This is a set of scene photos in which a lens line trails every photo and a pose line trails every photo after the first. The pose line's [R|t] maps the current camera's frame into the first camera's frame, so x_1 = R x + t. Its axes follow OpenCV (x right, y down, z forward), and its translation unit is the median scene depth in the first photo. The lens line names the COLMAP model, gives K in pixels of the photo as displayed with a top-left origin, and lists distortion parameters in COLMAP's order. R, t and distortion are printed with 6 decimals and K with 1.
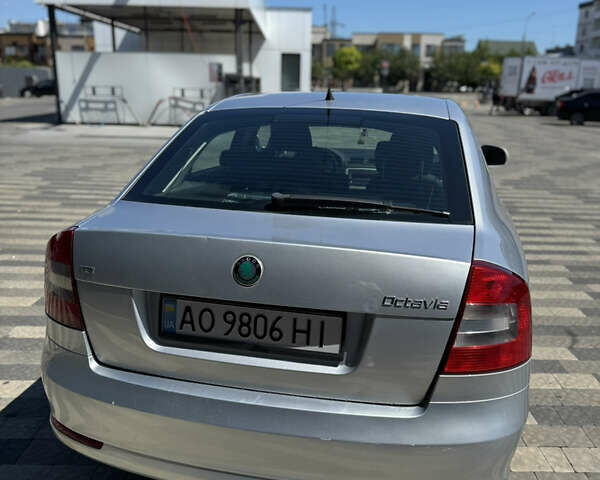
lens RADIAL K [[591.0, 0, 330.5], [0, 591.0, 242.3], [0, 0, 1]] dist [-0.001209, -0.014542]
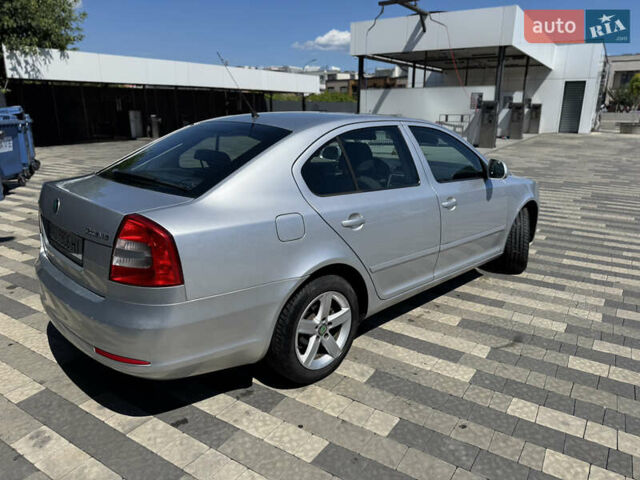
lens RADIAL K [[469.7, 0, 320.0], [0, 469.7, 240.0], [0, 0, 1]] dist [0.080234, -0.129680]
pose [[0.816608, 0.136461, -0.560829, 0.130426], [-0.135770, 0.989800, 0.043148, -0.002055], [0.560997, 0.040909, 0.826807, 0.022234]]
